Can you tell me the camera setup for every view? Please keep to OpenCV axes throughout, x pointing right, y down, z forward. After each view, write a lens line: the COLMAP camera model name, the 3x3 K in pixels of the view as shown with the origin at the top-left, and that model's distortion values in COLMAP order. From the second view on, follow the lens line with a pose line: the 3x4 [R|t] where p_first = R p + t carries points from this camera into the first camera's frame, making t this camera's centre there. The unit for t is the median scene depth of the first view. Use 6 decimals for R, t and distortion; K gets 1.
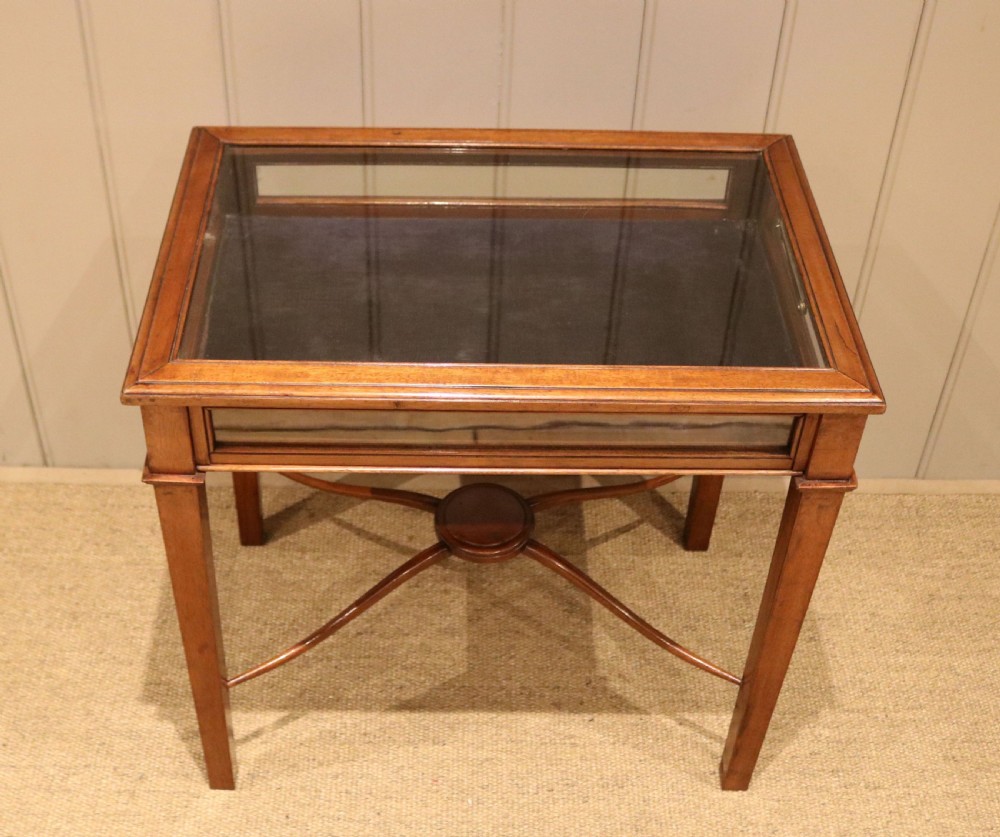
lens RADIAL K [[1405.0, 0, 461.3], [0, 1405.0, 328.9], [0, 0, 1]] dist [-0.154572, 0.106102]
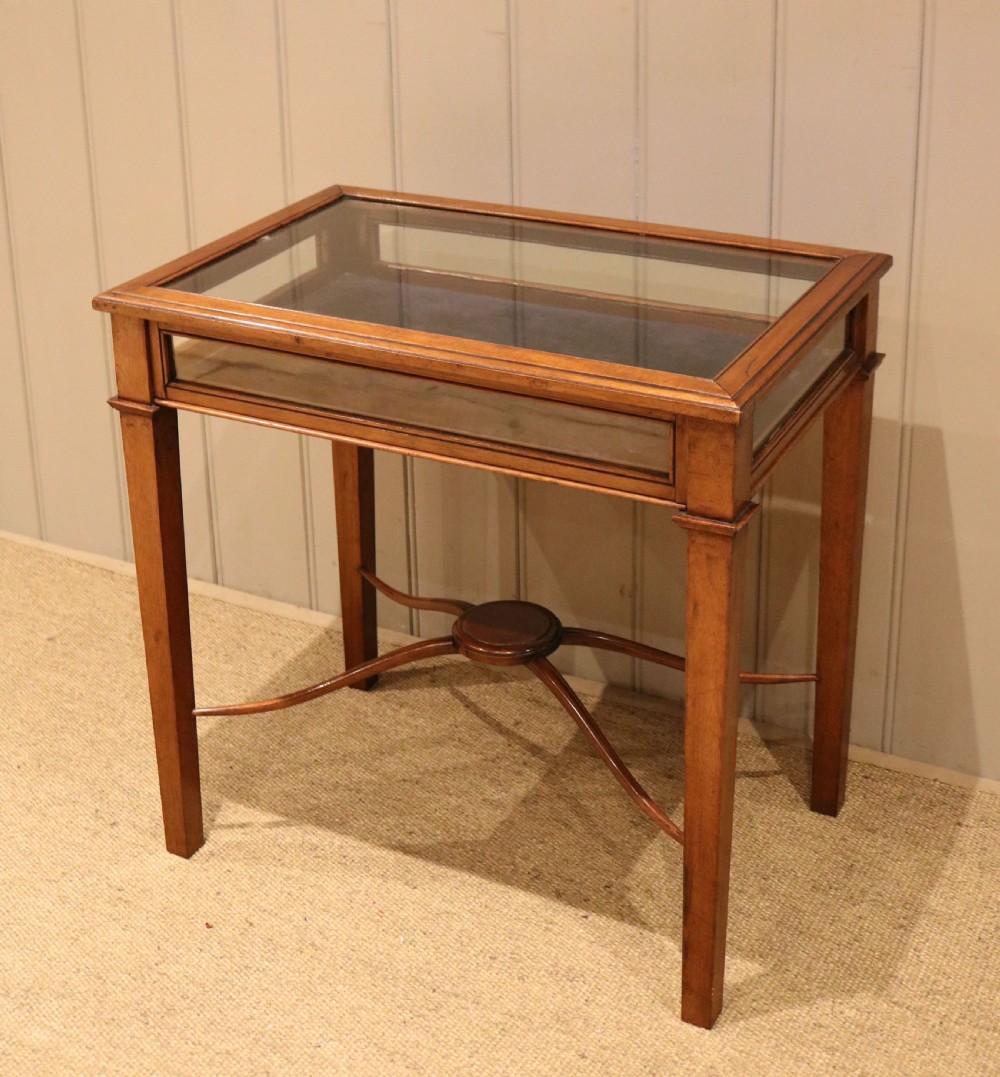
lens RADIAL K [[1855.7, 0, 497.2], [0, 1855.7, 307.9], [0, 0, 1]] dist [-0.119748, 0.141625]
pose [[0.882397, 0.121540, -0.454537, 0.503190], [-0.271533, 0.920496, -0.280994, 0.267993], [0.384248, 0.371370, 0.845245, -0.091799]]
